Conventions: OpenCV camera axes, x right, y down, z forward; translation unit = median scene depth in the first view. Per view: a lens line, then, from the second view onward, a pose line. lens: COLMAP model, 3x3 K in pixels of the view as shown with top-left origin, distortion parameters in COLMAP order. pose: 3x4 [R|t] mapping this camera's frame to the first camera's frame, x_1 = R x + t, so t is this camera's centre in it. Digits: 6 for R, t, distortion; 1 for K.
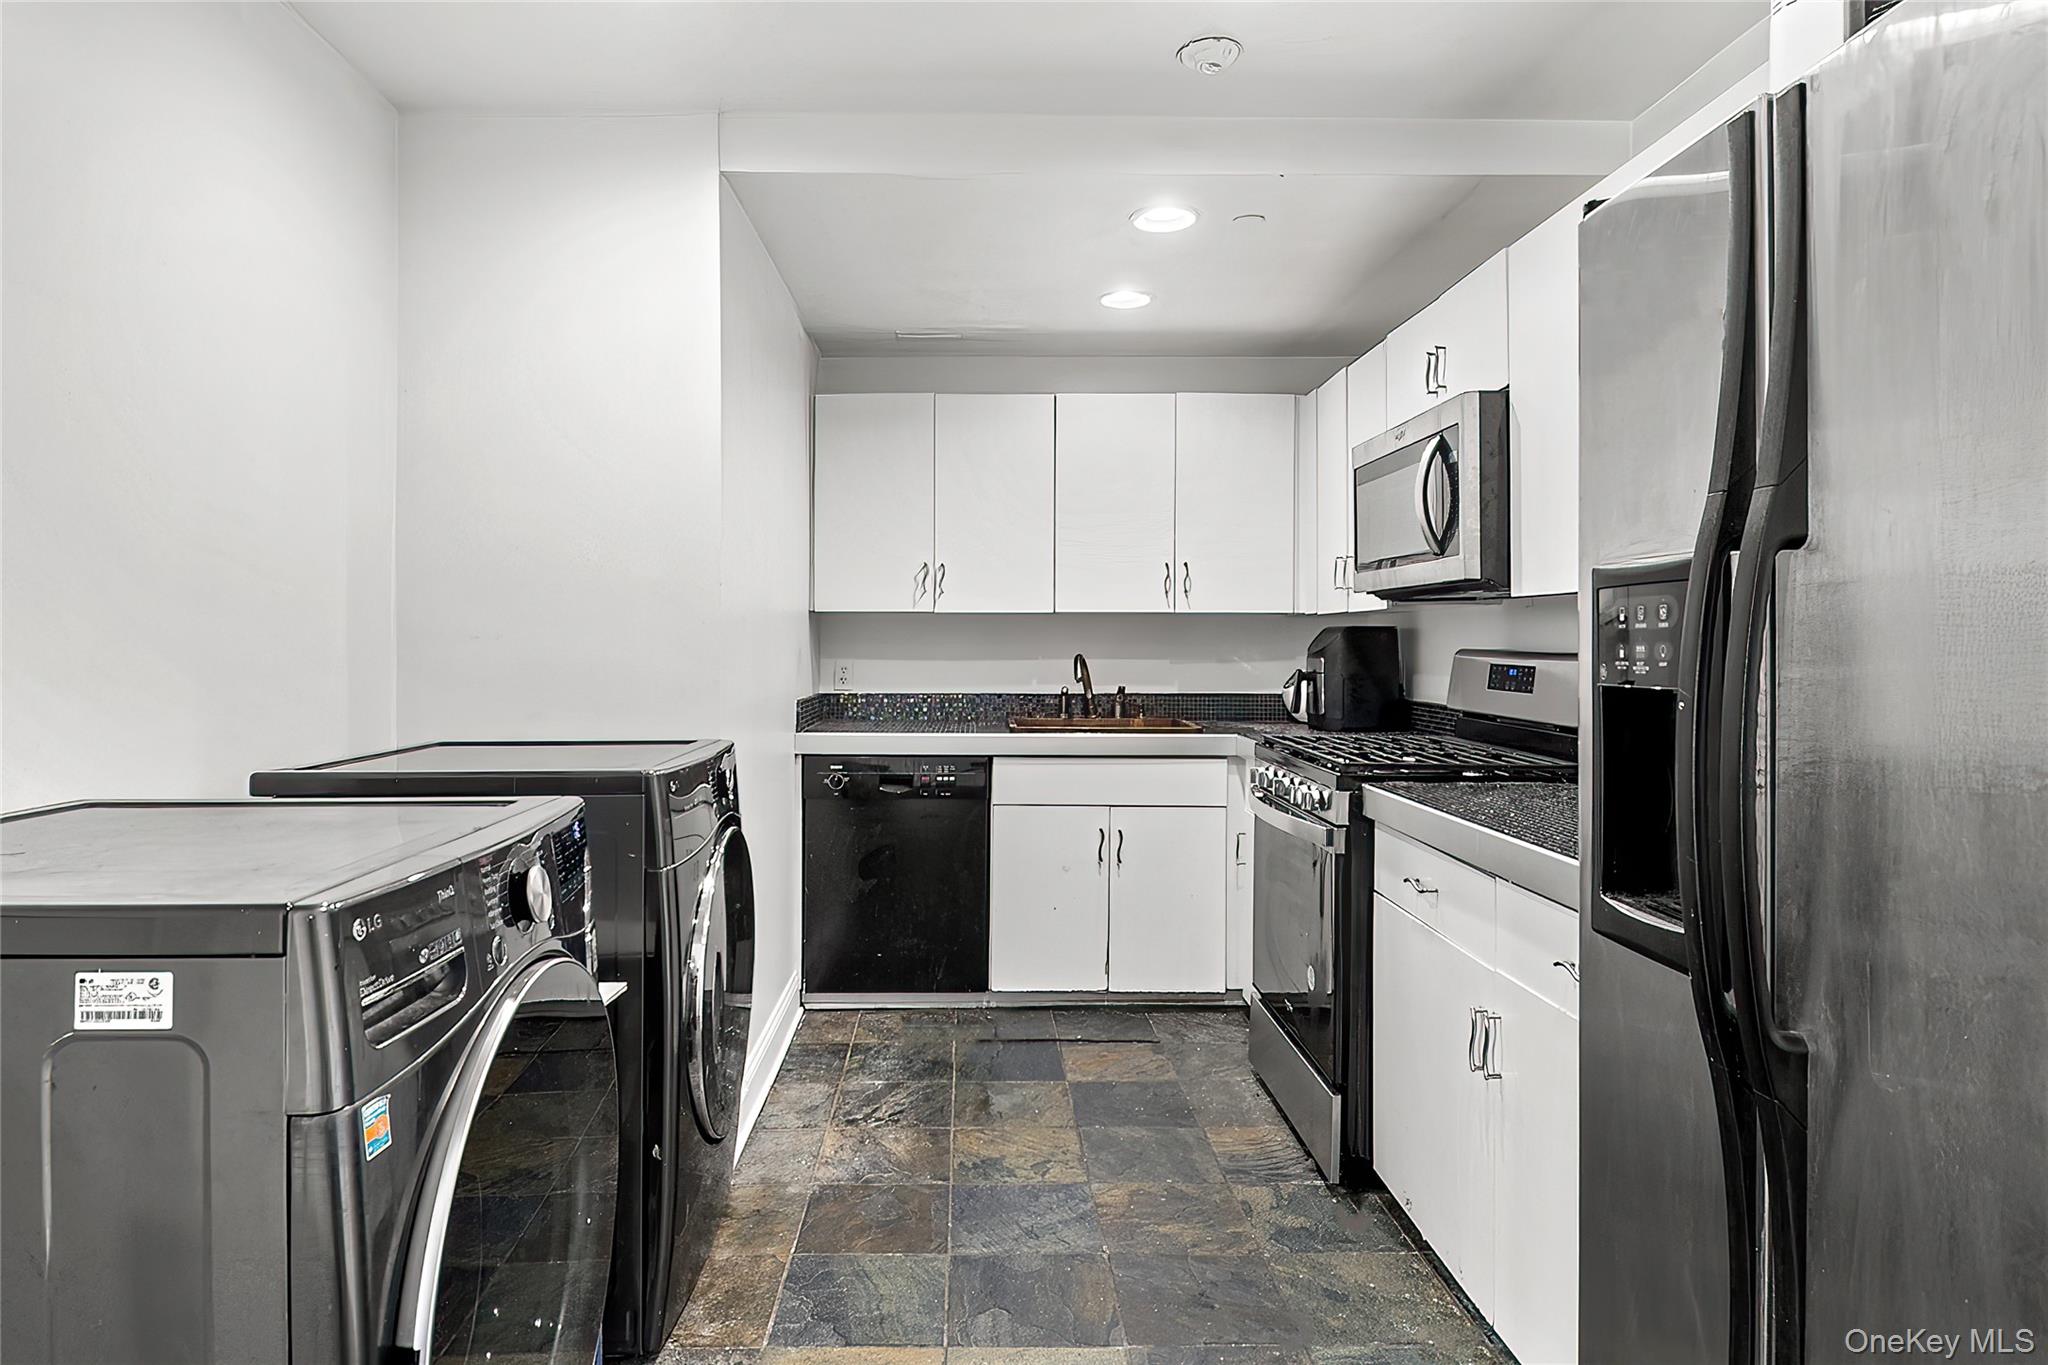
lens RADIAL K [[1149.7, 0, 1019.3], [0, 1149.7, 640.5], [0, 0, 1]] dist [0.002480, -0.000772]
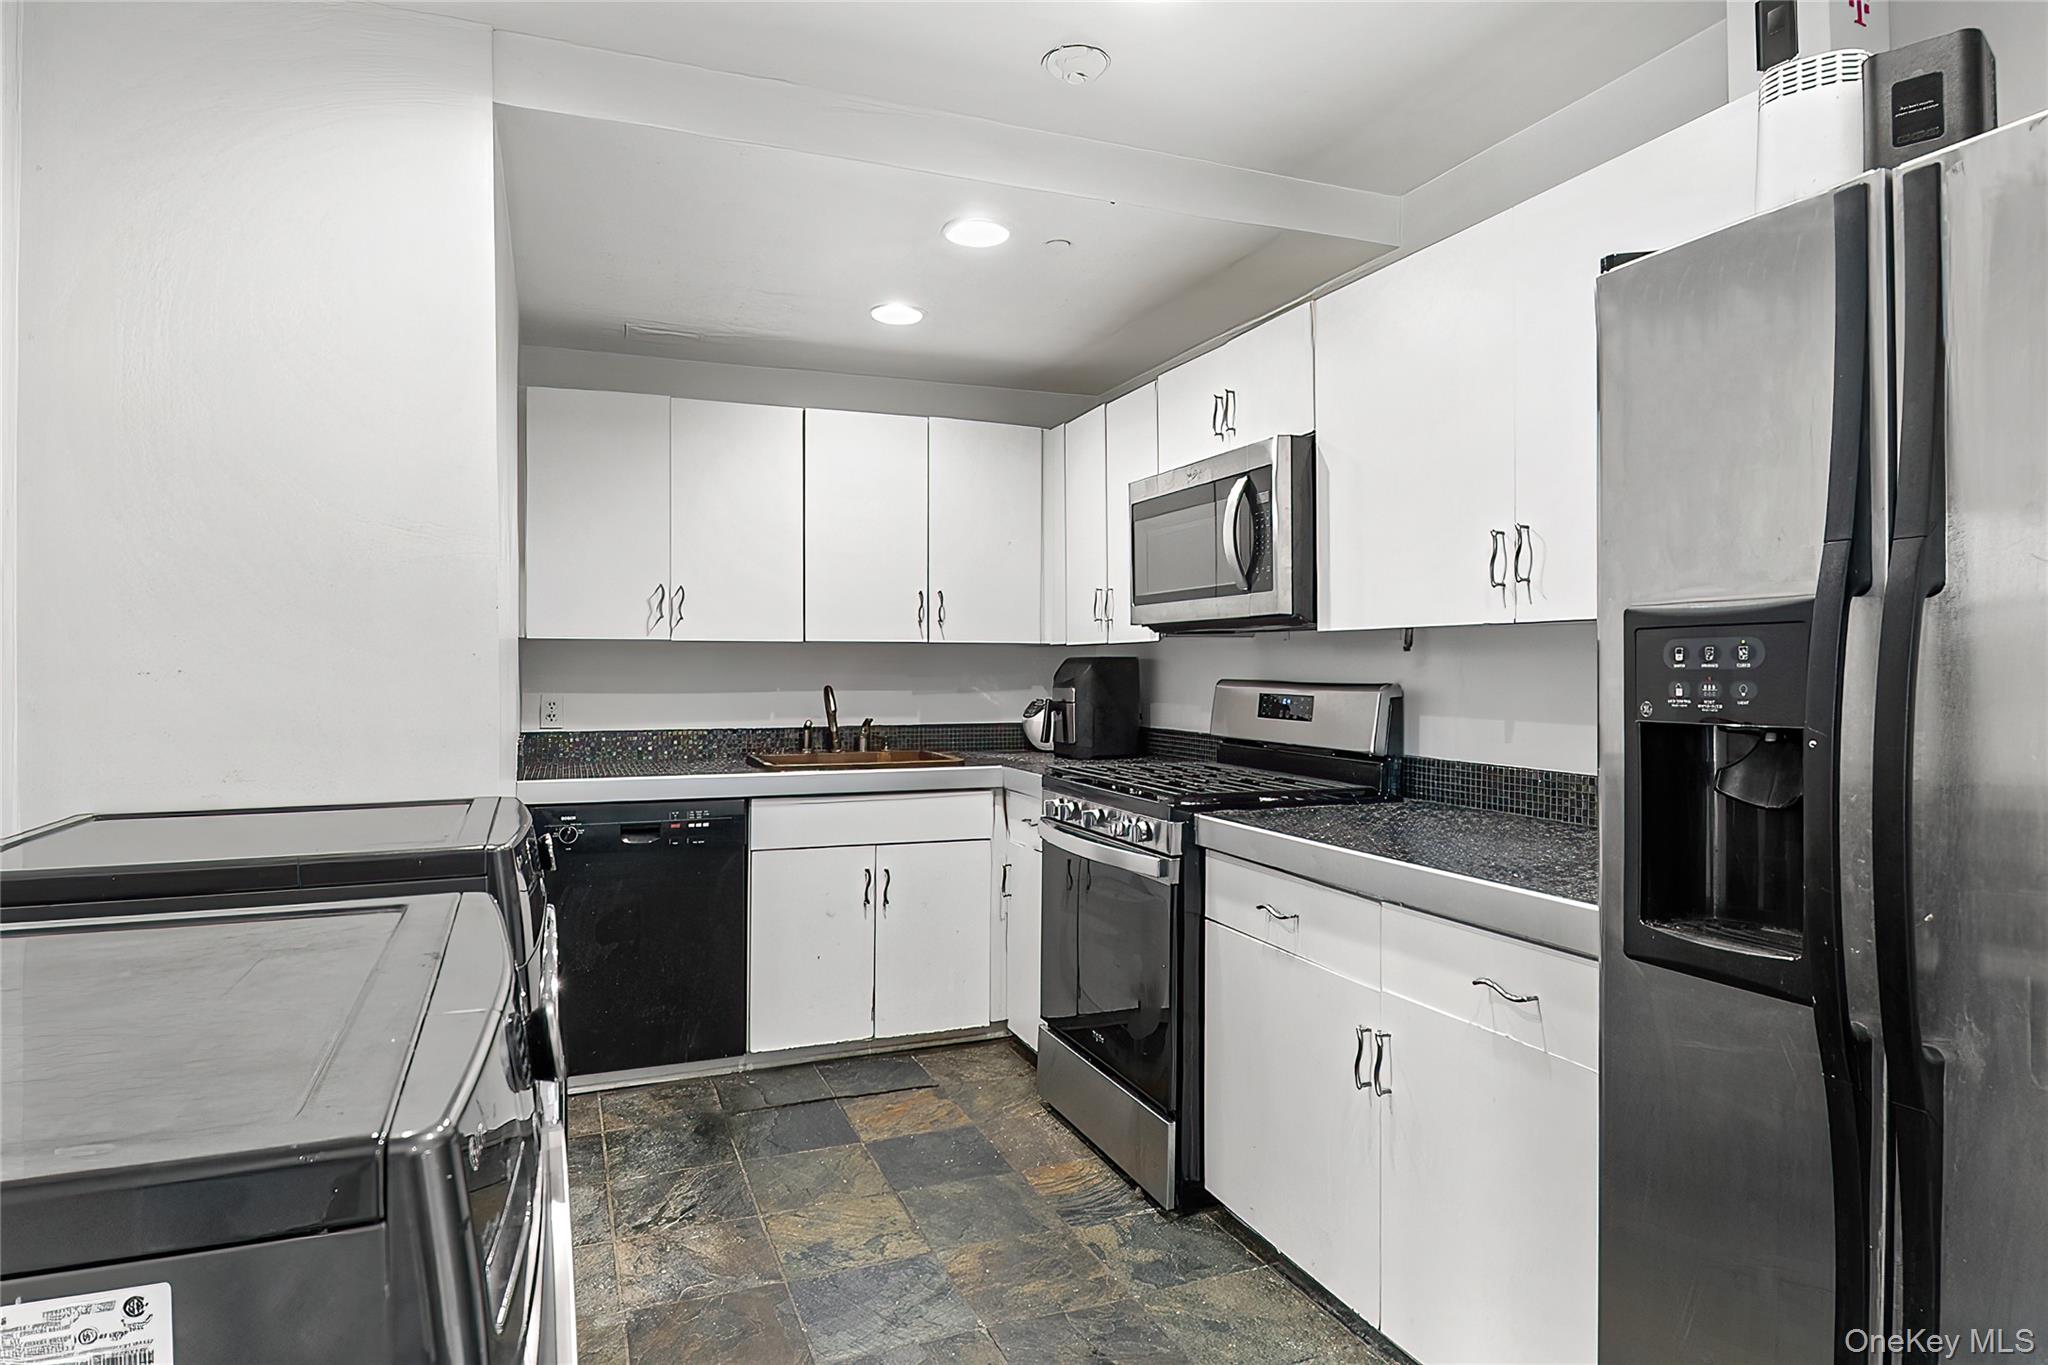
lens RADIAL K [[1126.6, 0, 1024.2], [0, 1126.6, 677.2], [0, 0, 1]] dist [0.006164, -0.012952]
pose [[0.938635, -0.004641, 0.344882, -0.158926], [0.001390, 0.999952, 0.009672, -0.005227], [-0.344910, -0.008599, 0.938596, 0.099866]]
